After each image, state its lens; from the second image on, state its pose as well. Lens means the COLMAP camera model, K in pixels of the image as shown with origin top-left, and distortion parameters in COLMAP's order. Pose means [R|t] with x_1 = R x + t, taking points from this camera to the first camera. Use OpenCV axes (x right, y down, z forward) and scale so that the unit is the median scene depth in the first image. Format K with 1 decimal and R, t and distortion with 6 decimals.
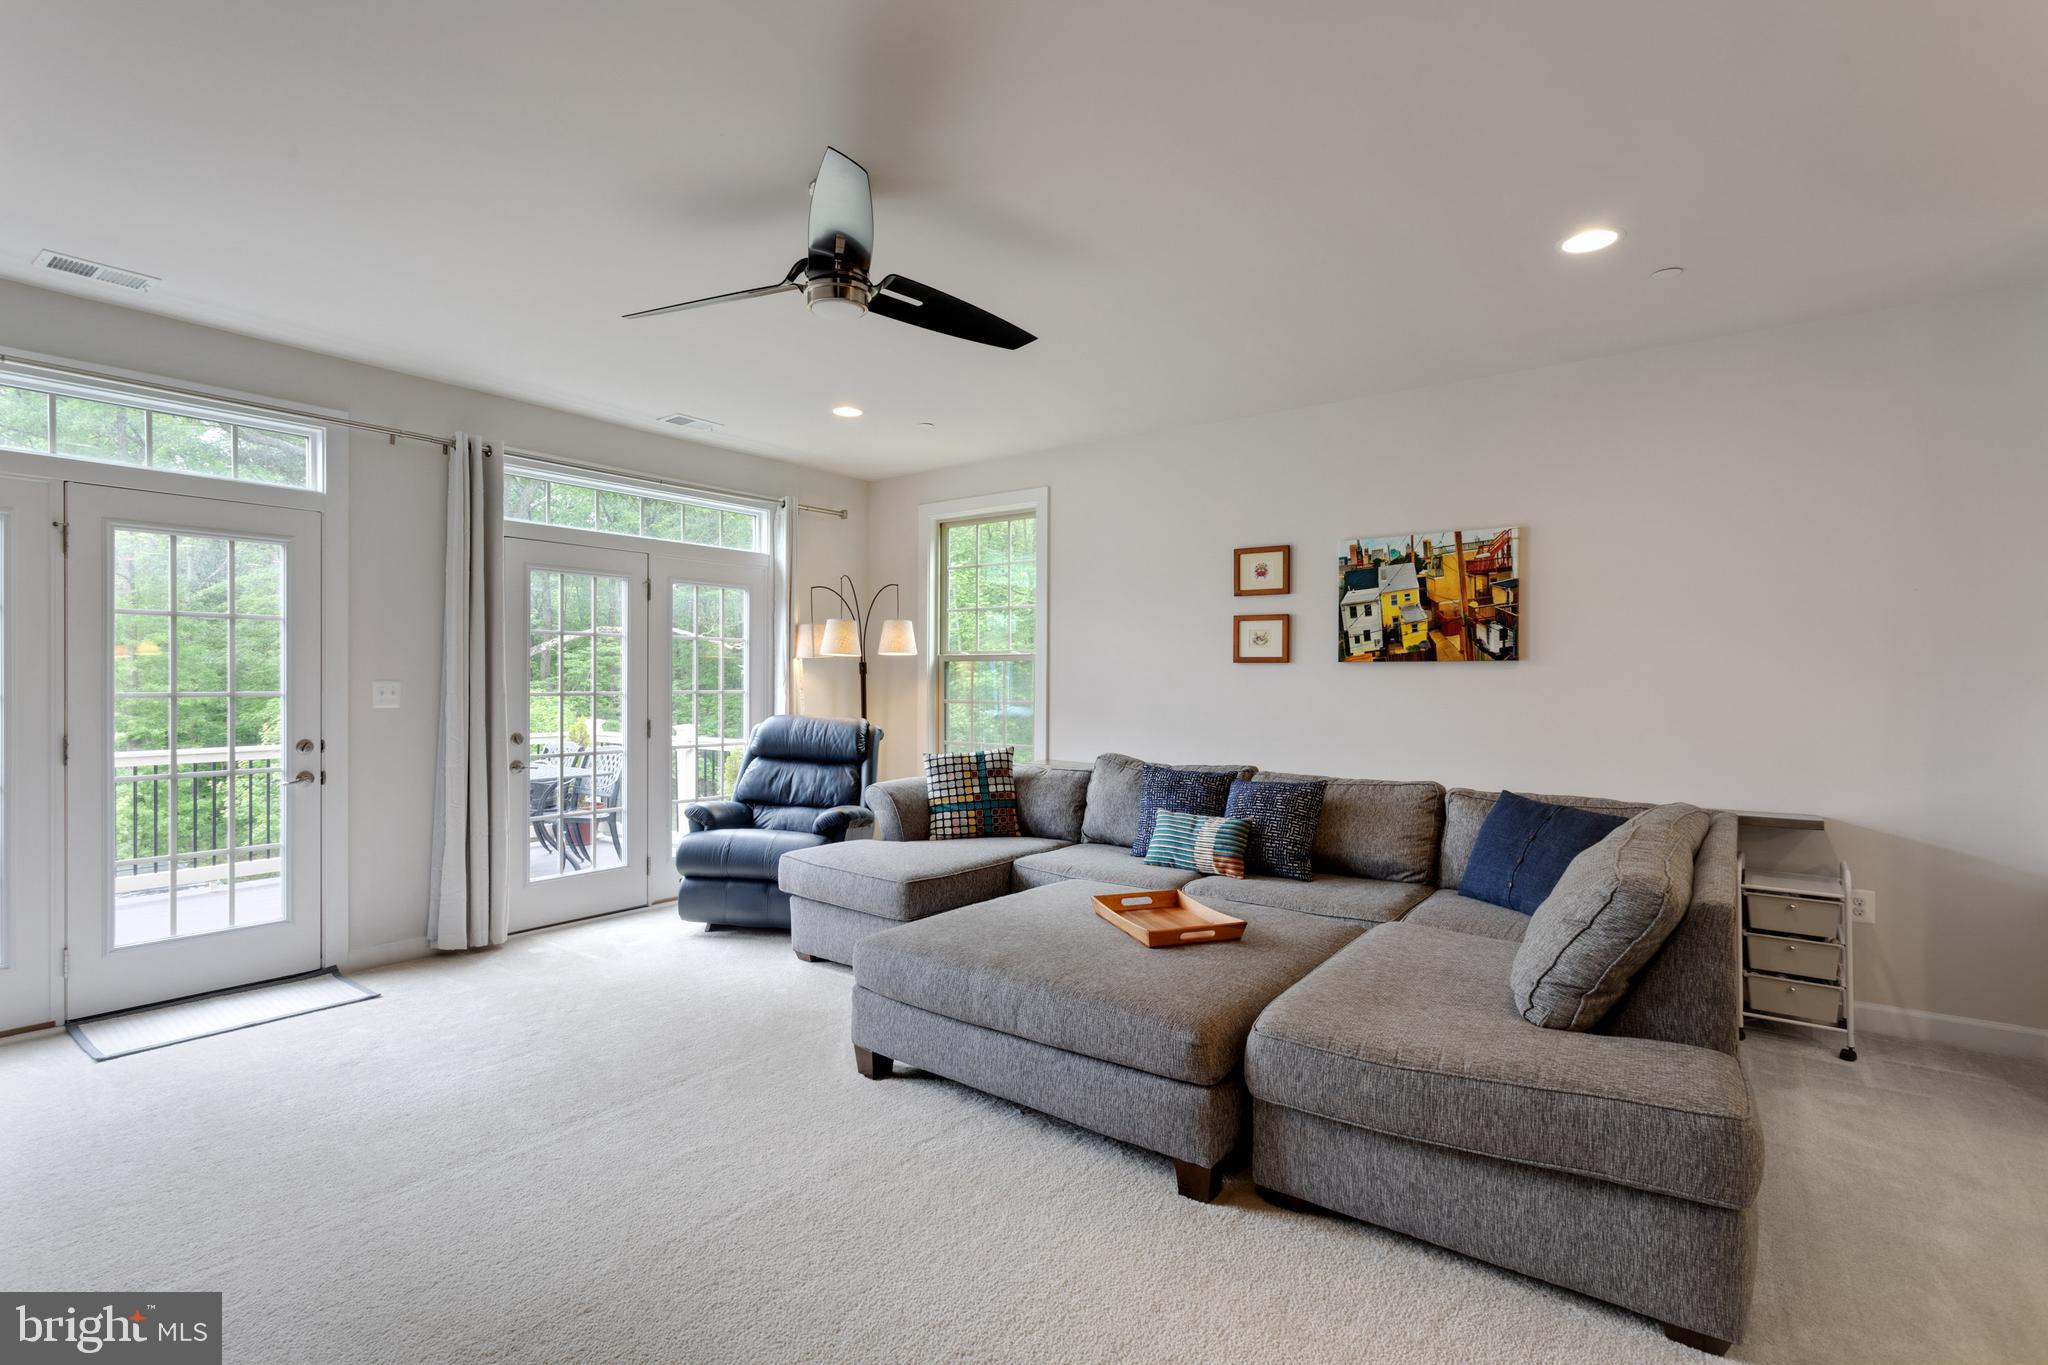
lens RADIAL K [[959.6, 0, 1013.2], [0, 959.6, 675.1], [0, 0, 1]] dist [-0.000882, 0.003791]
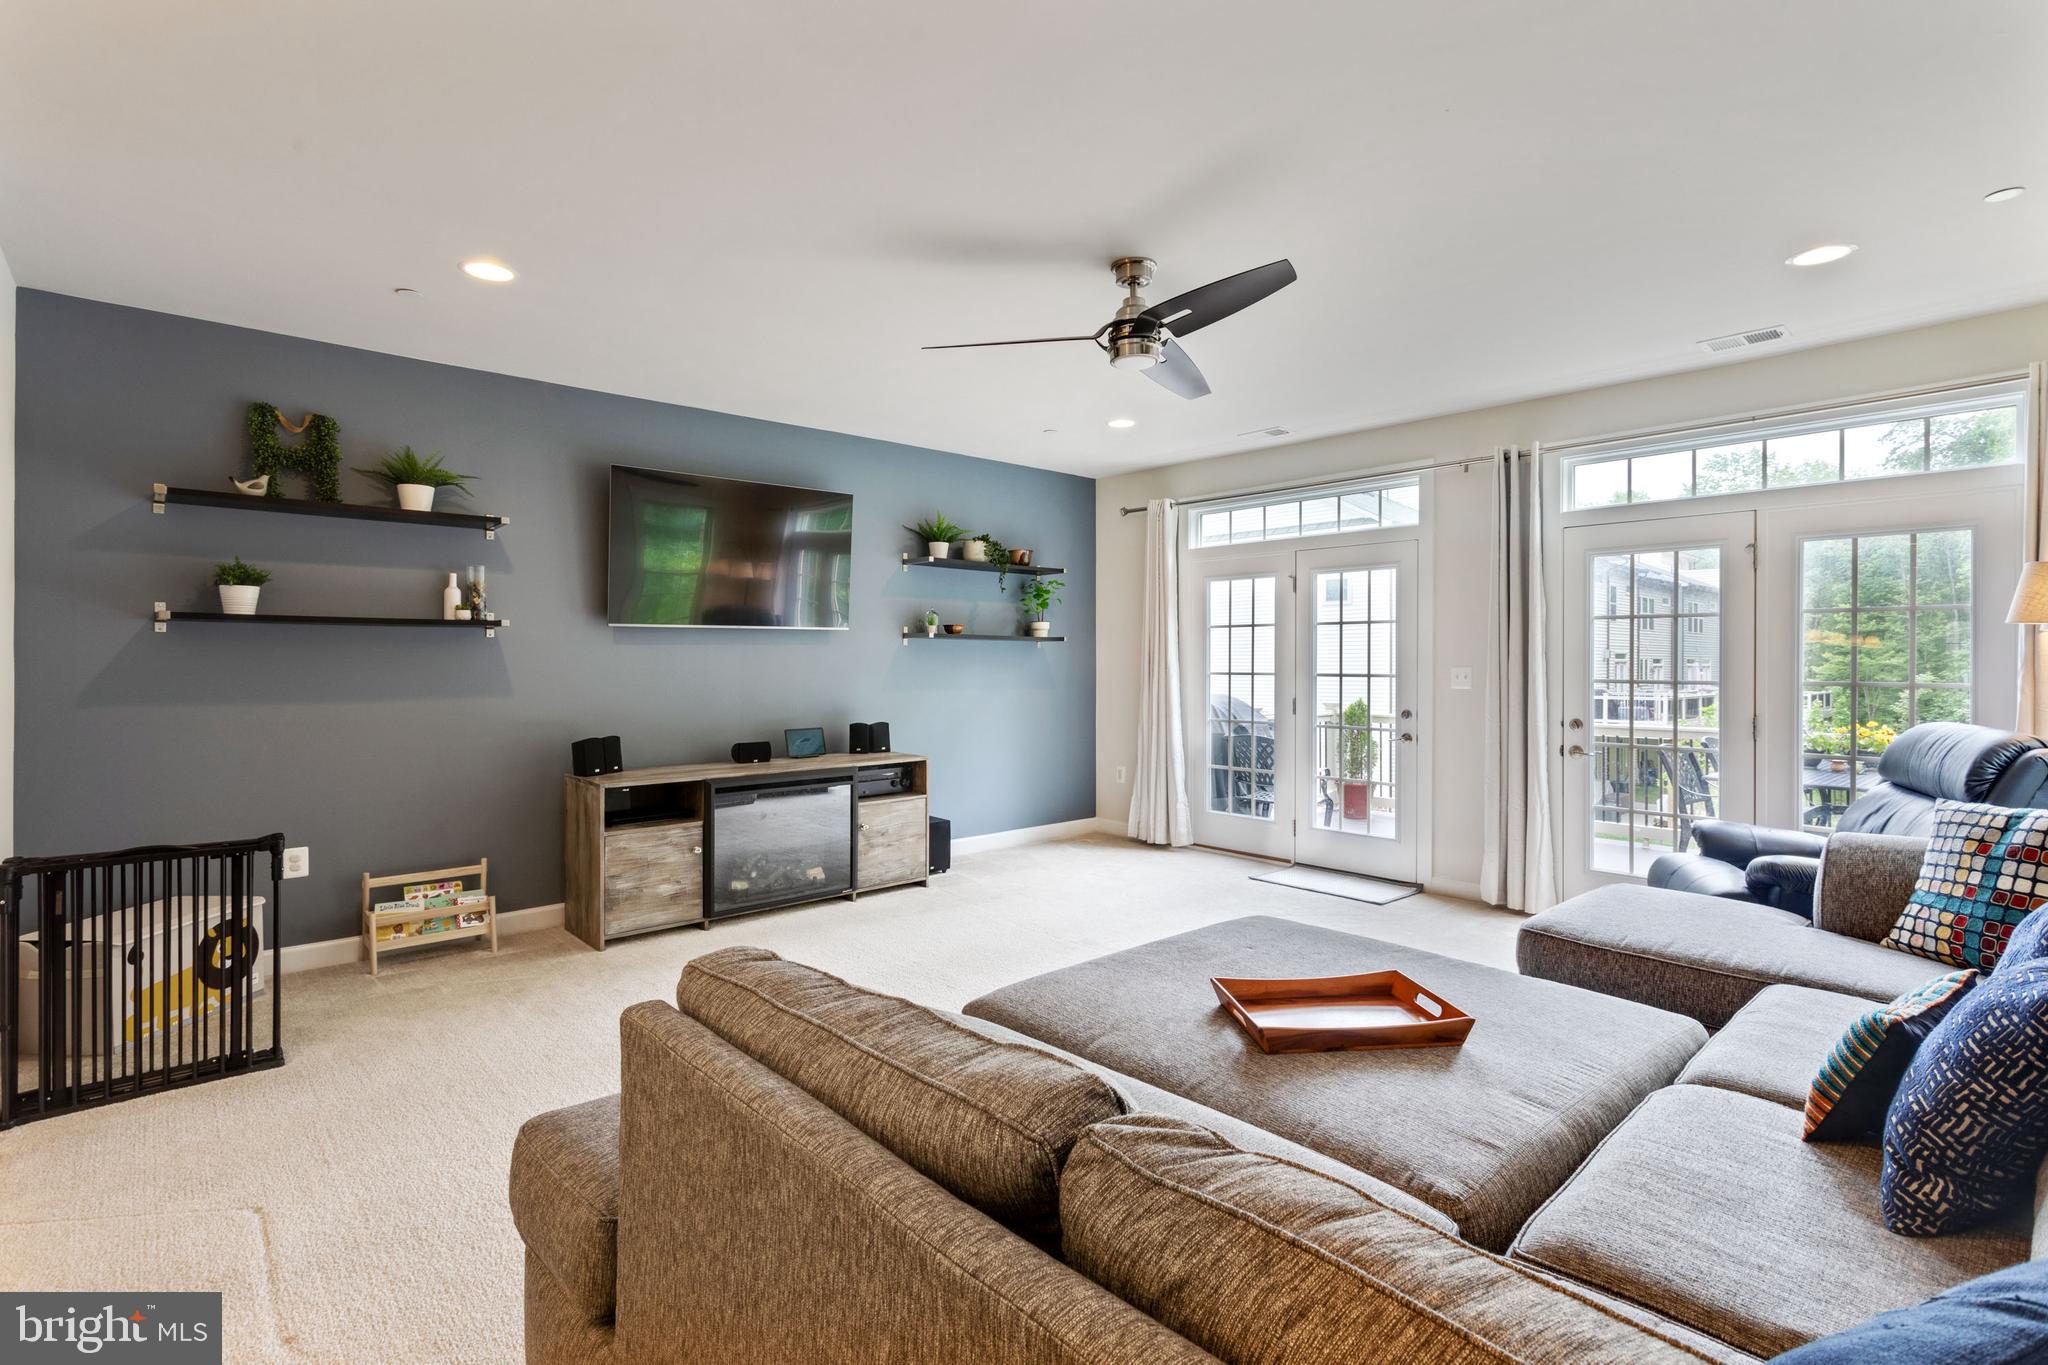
lens RADIAL K [[963.7, 0, 1013.0], [0, 963.7, 668.3], [0, 0, 1]] dist [-0.000649, 0.001572]
pose [[-0.198583, 0.001606, -0.980083, 0.626111], [-0.000792, 0.999998, 0.001799, 0.006054], [0.980084, 0.001133, -0.198582, 0.643683]]
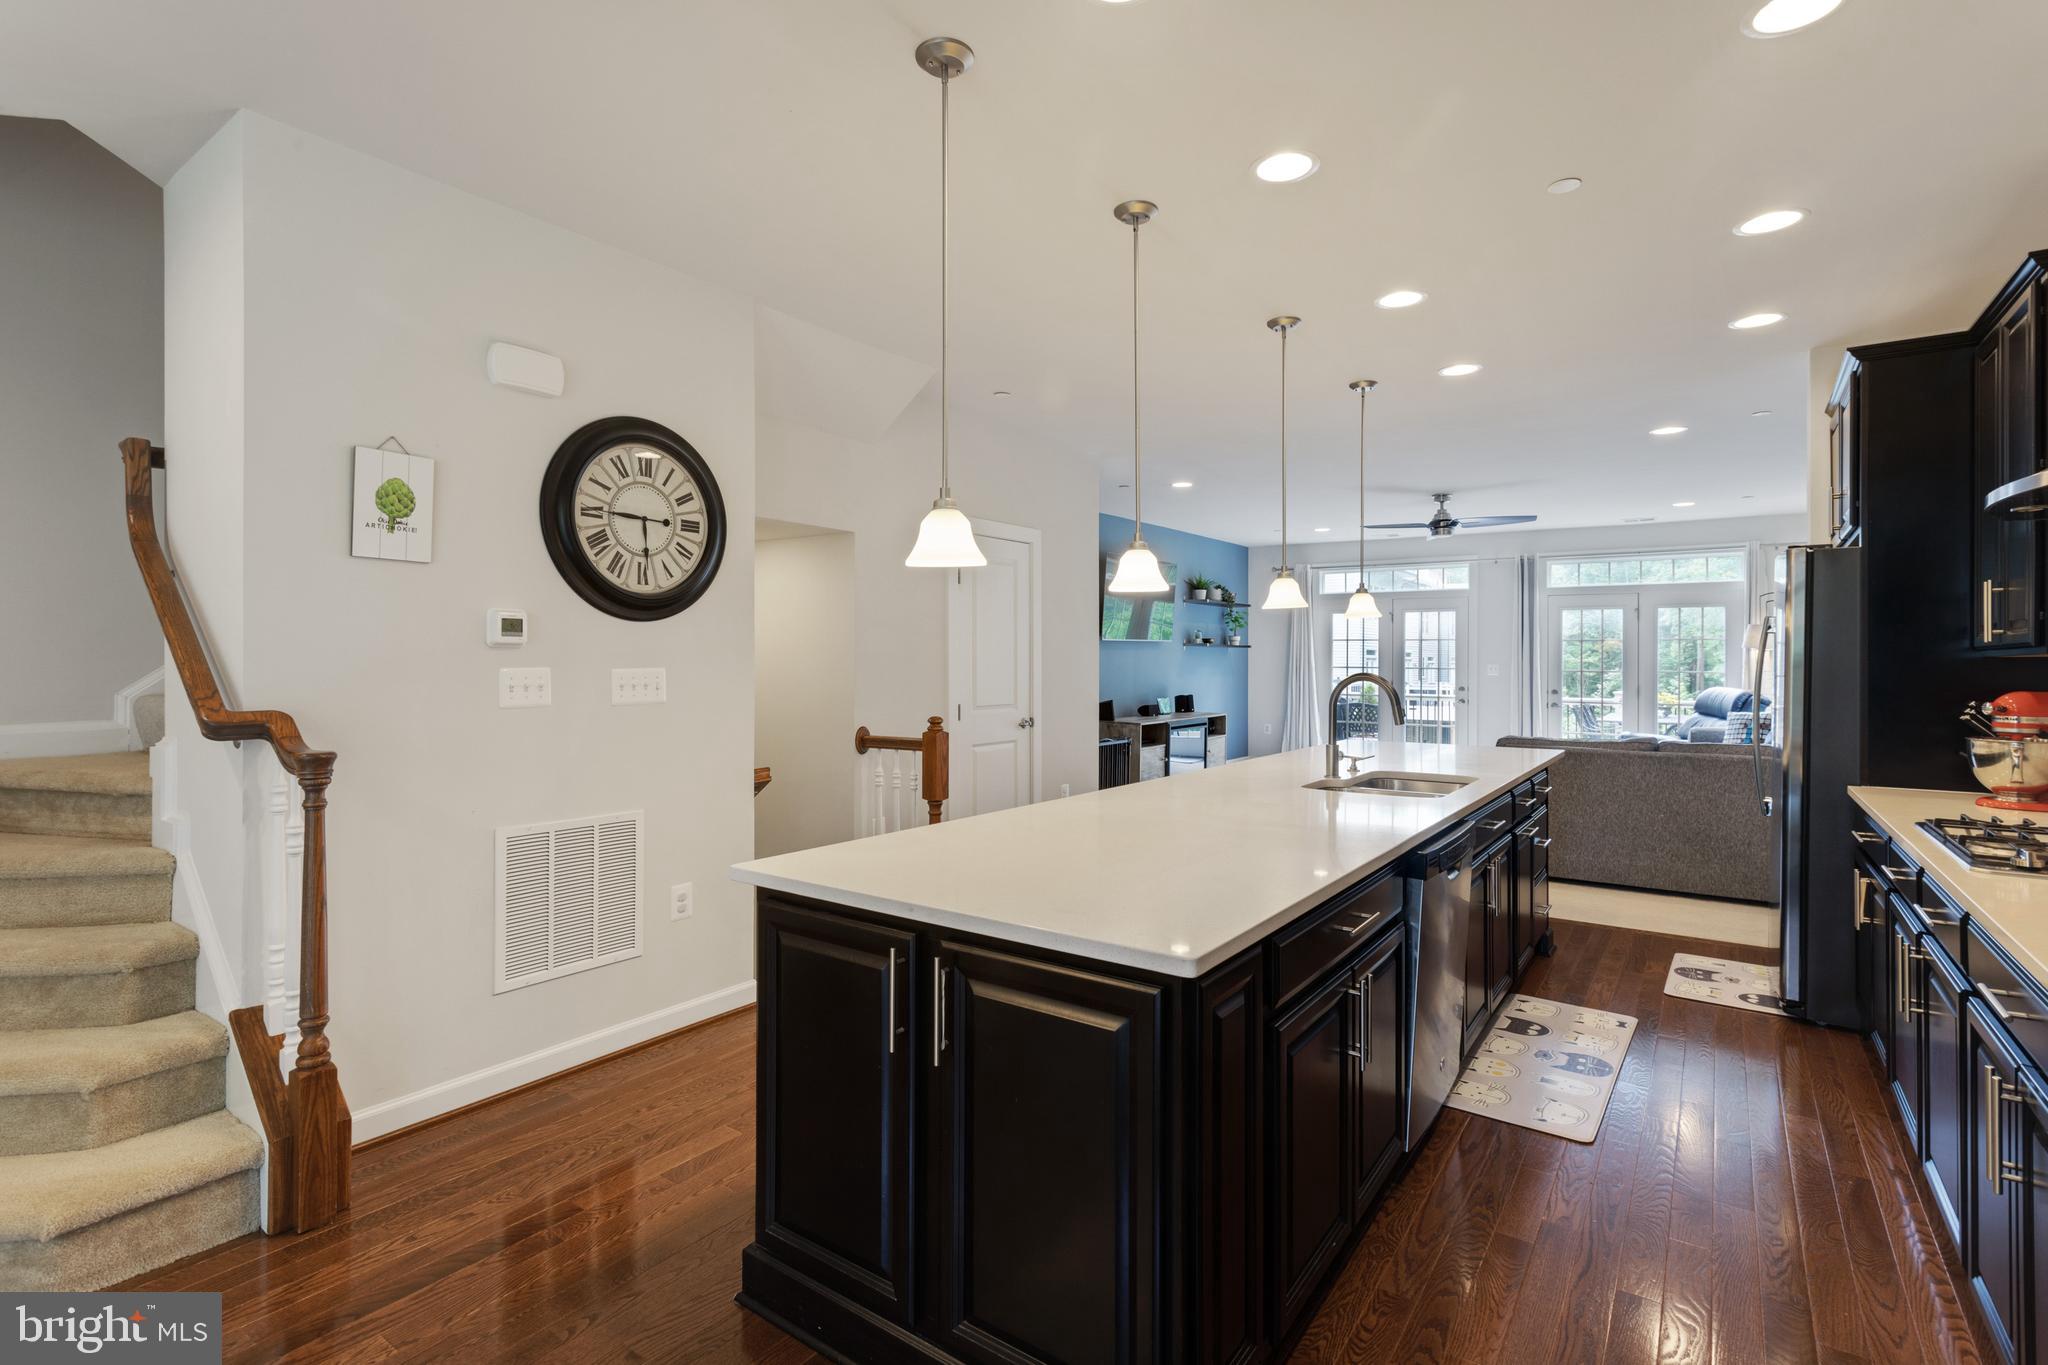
lens RADIAL K [[963.7, 0, 1013.0], [0, 963.7, 668.3], [0, 0, 1]] dist [-0.000649, 0.001572]
pose [[0.006131, 0.006113, -0.999963, 1.619731], [-0.003178, 0.999976, 0.006093, 0.006162], [0.999976, 0.003140, 0.006151, -0.189674]]
